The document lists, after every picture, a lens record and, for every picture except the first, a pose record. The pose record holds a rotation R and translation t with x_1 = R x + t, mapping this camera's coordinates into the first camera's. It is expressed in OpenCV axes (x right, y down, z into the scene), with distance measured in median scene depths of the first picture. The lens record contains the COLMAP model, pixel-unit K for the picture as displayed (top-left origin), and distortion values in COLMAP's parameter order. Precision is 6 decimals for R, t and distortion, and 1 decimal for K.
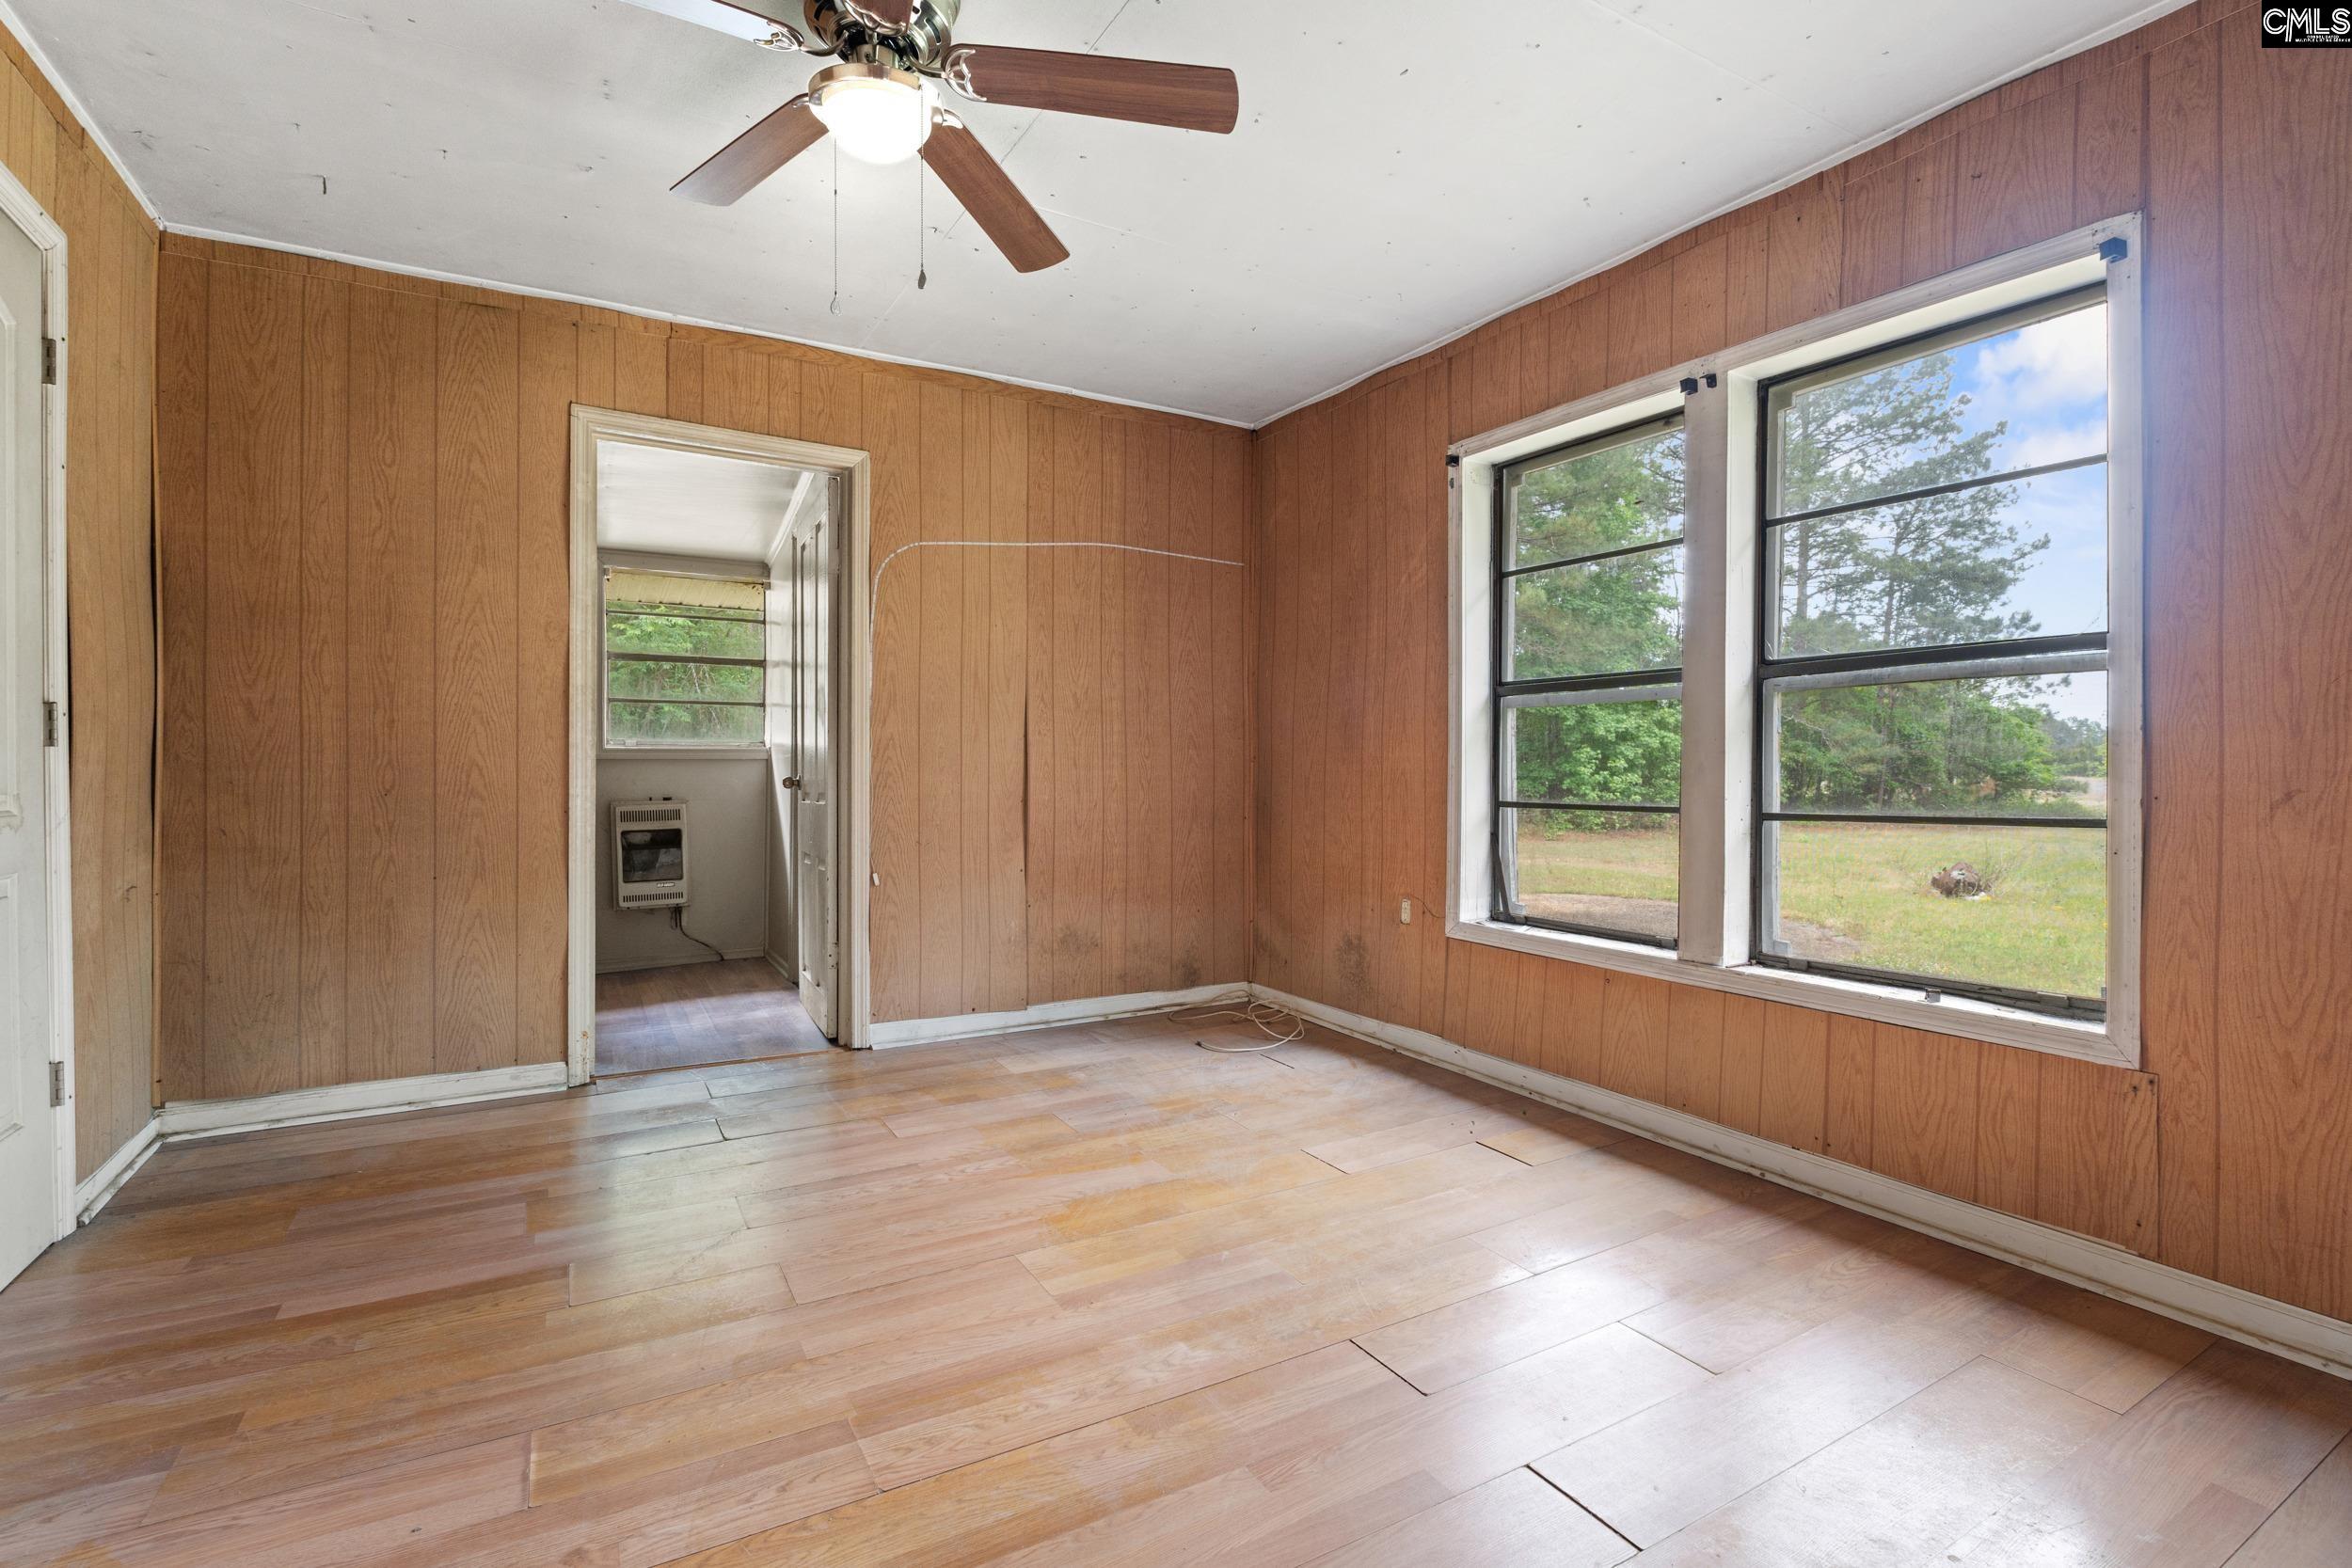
lens RADIAL K [[1079.9, 0, 1180.0], [0, 1079.9, 772.9], [0, 0, 1]] dist [-0.000880, -0.000100]
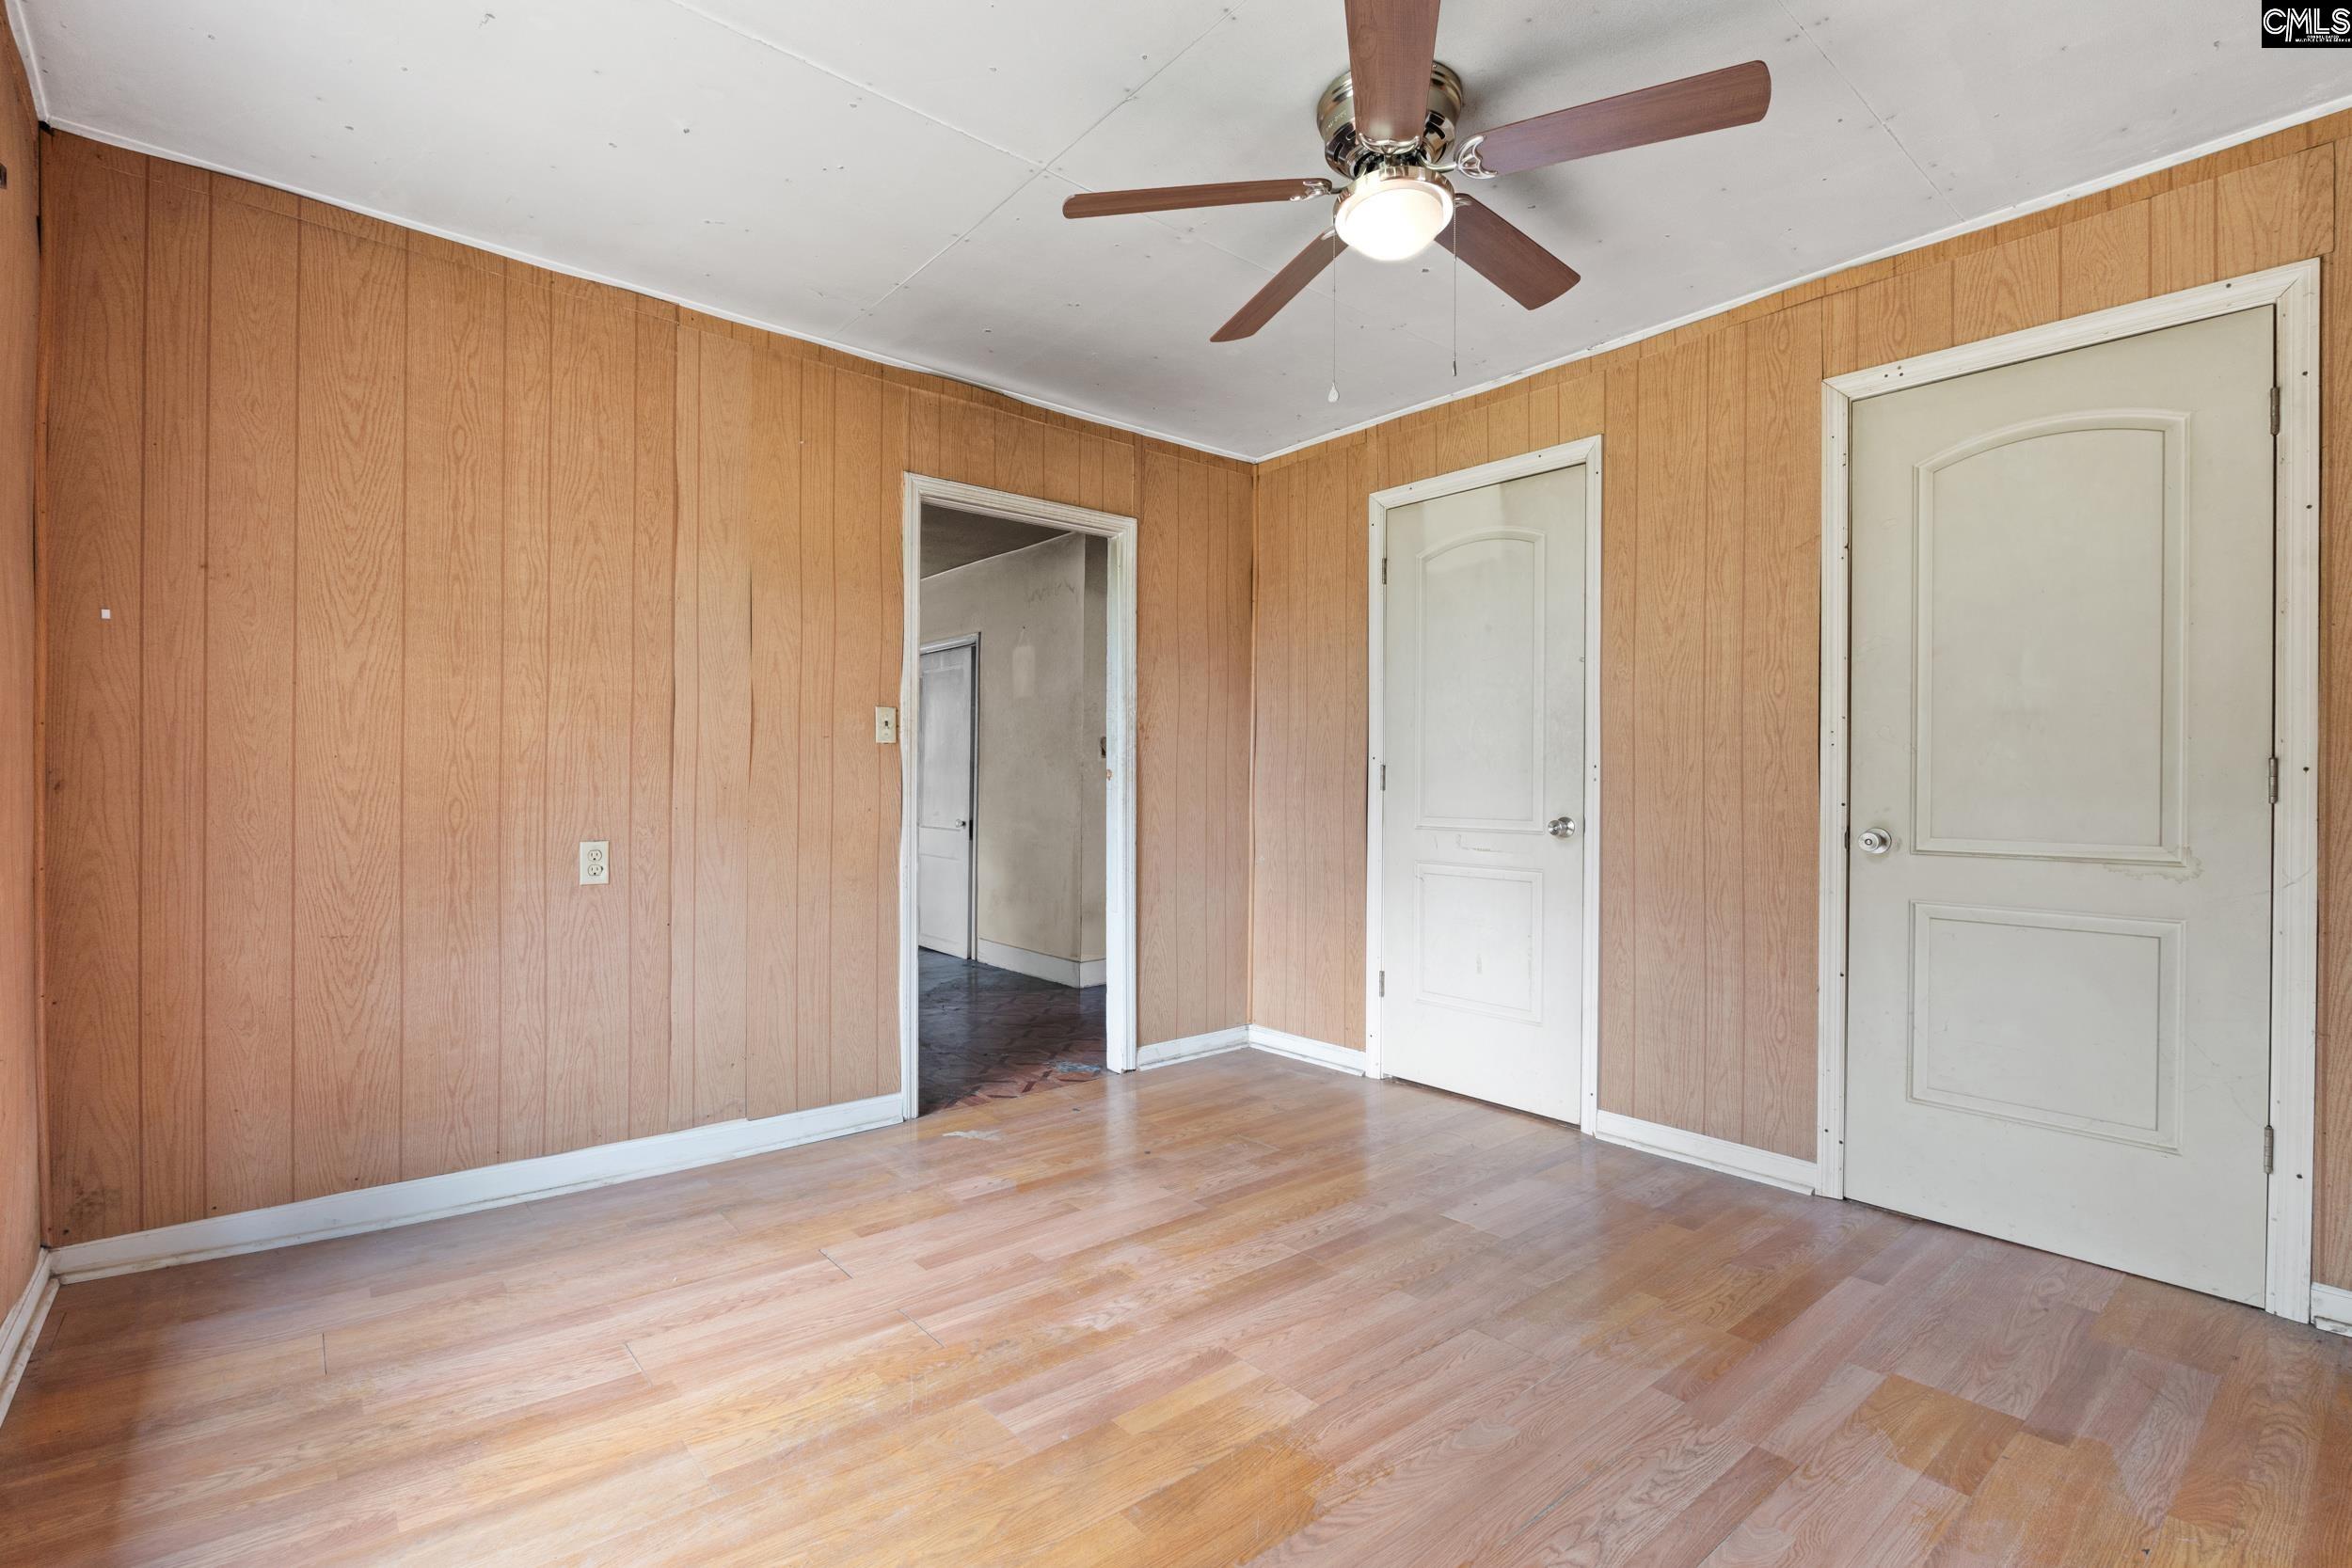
lens RADIAL K [[1079.9, 0, 1172.6], [0, 1079.9, 785.3], [0, 0, 1]] dist [-0.000880, -0.000100]
pose [[-0.986165, -0.009493, -0.165497, 0.112119], [-0.010878, 0.999913, 0.007469, -0.040028], [0.165412, 0.009166, -0.986182, 2.015918]]
